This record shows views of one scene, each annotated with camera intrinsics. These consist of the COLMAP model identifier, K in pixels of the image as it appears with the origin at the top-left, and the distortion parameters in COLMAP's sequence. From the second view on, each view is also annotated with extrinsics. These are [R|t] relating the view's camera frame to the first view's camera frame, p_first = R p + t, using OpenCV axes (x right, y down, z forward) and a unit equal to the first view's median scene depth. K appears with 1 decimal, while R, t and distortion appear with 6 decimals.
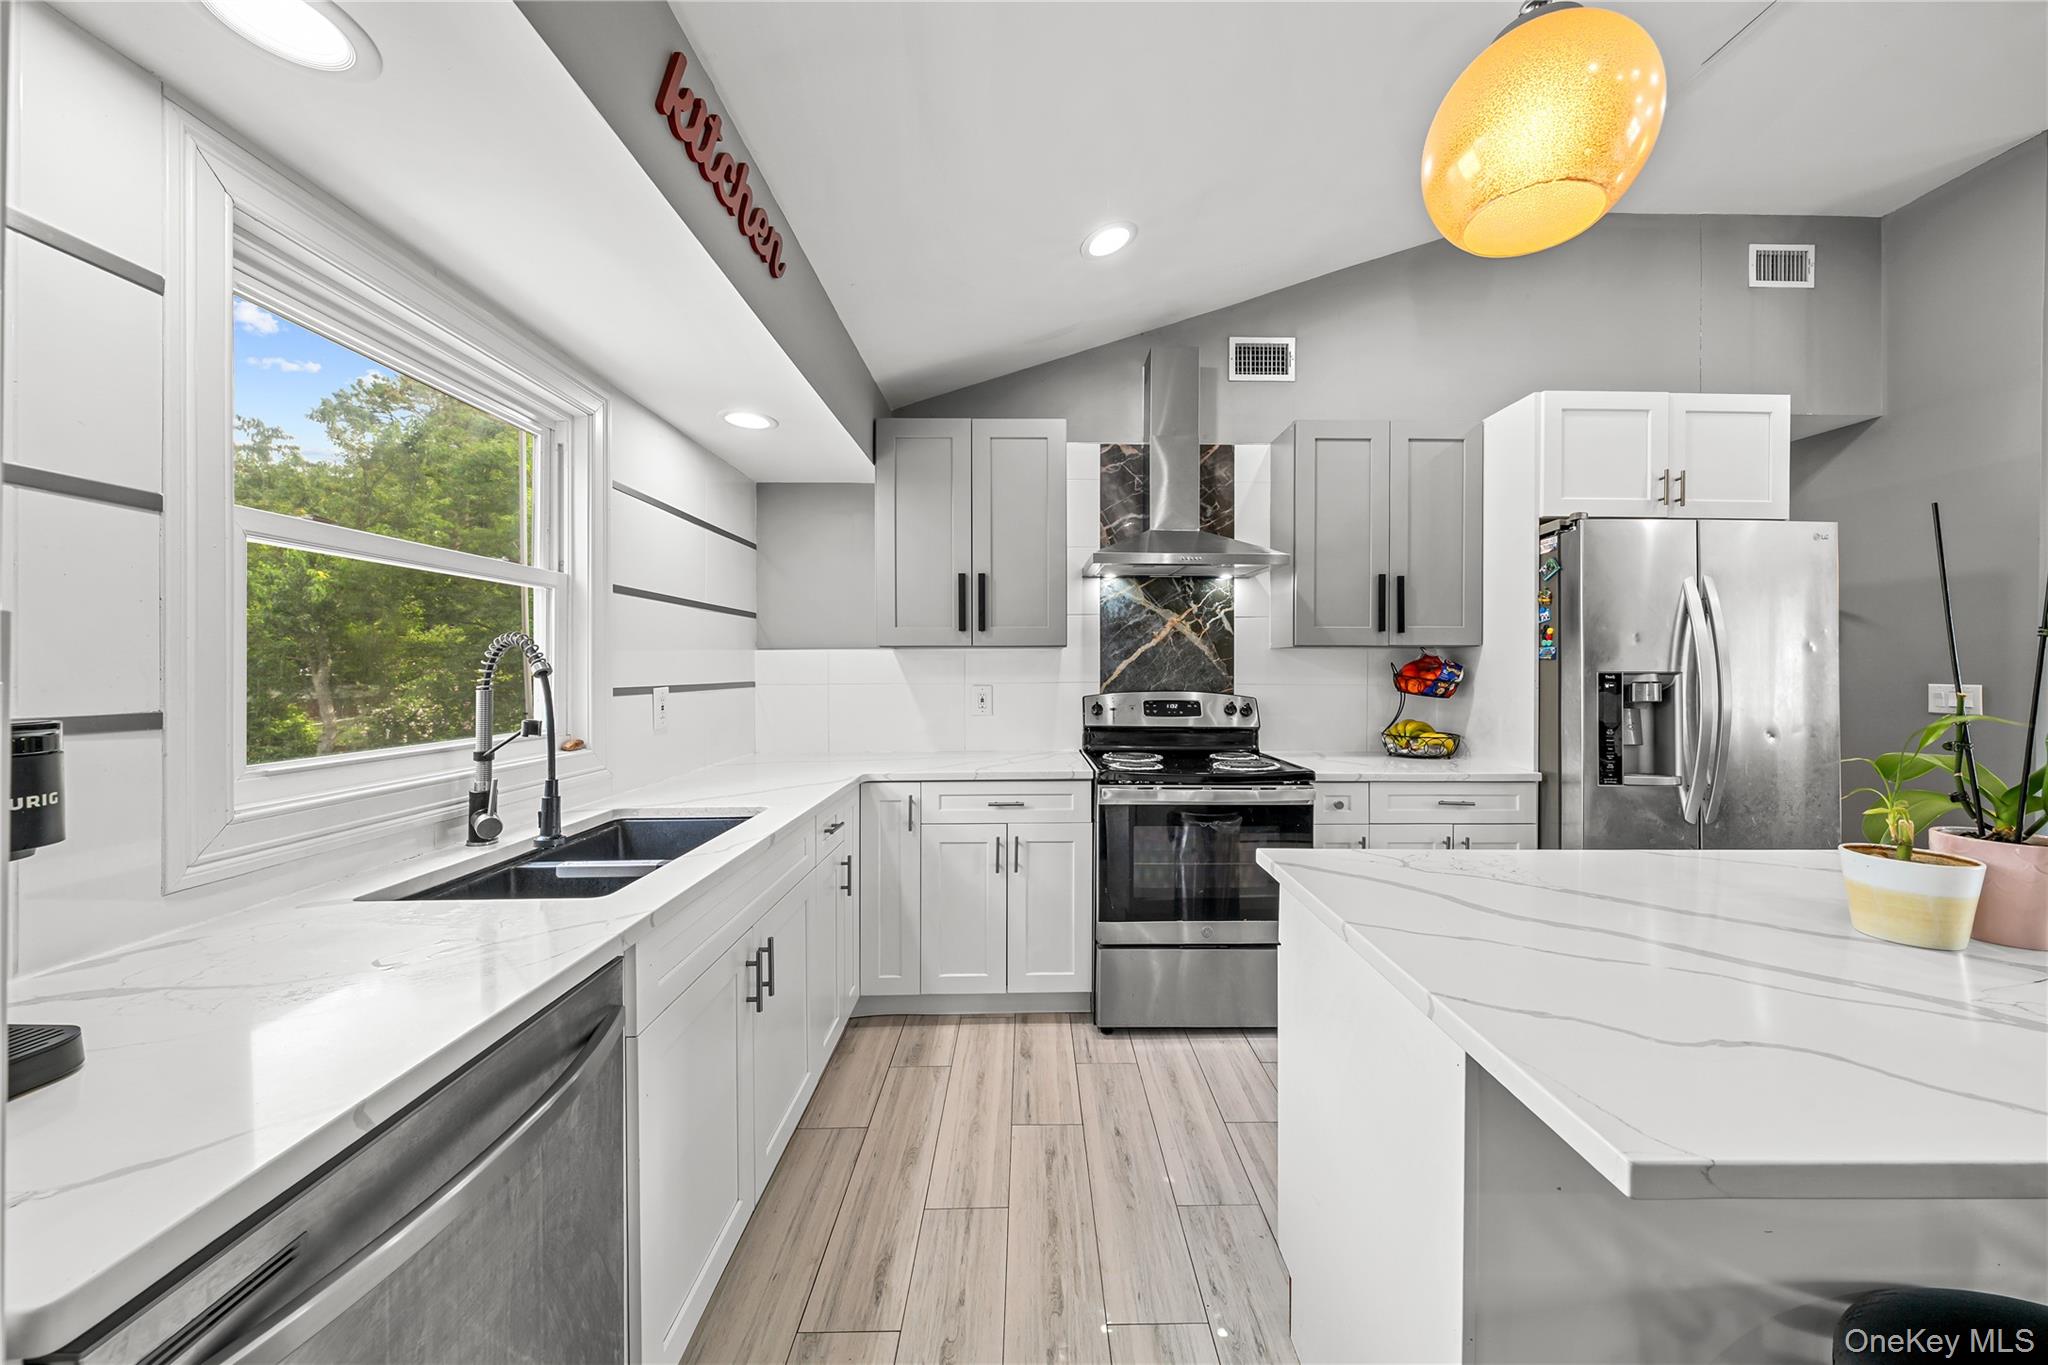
lens RADIAL K [[707.0, 0, 1047.1], [0, 707.0, 674.2], [0, 0, 1]] dist [0.000484, 0.000054]
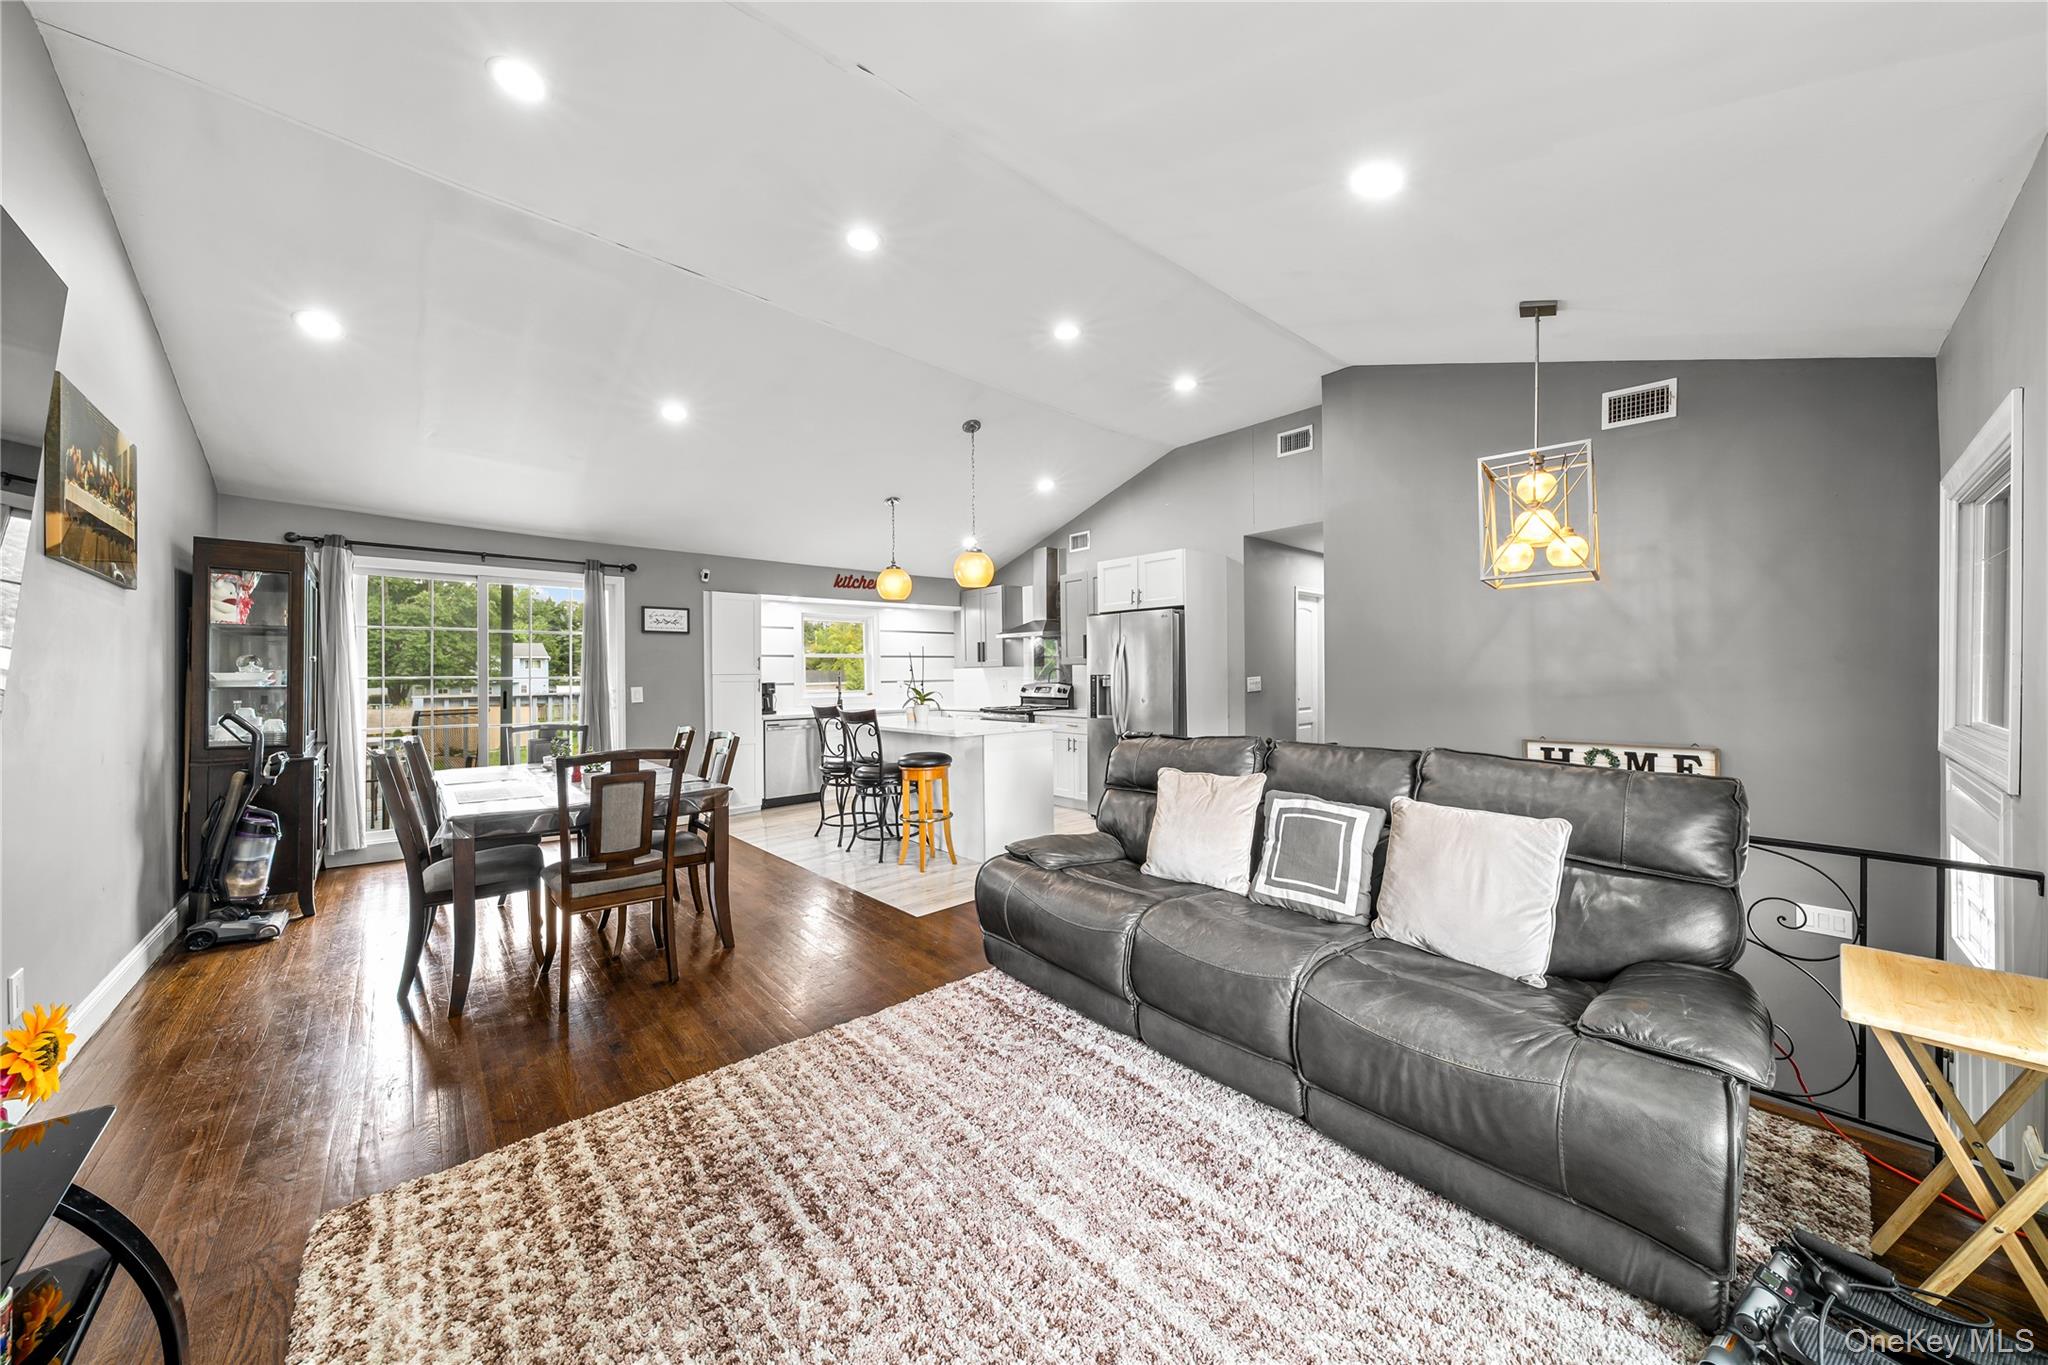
lens RADIAL K [[710.7, 0, 1024.0], [0, 710.7, 682.5], [0, 0, 1]] dist [-0.000982, 0.000010]
pose [[0.653580, 0.001627, -0.756856, 2.608882], [0.006484, 0.999949, 0.007749, 0.003722], [0.756829, -0.009972, 0.653536, -0.903113]]
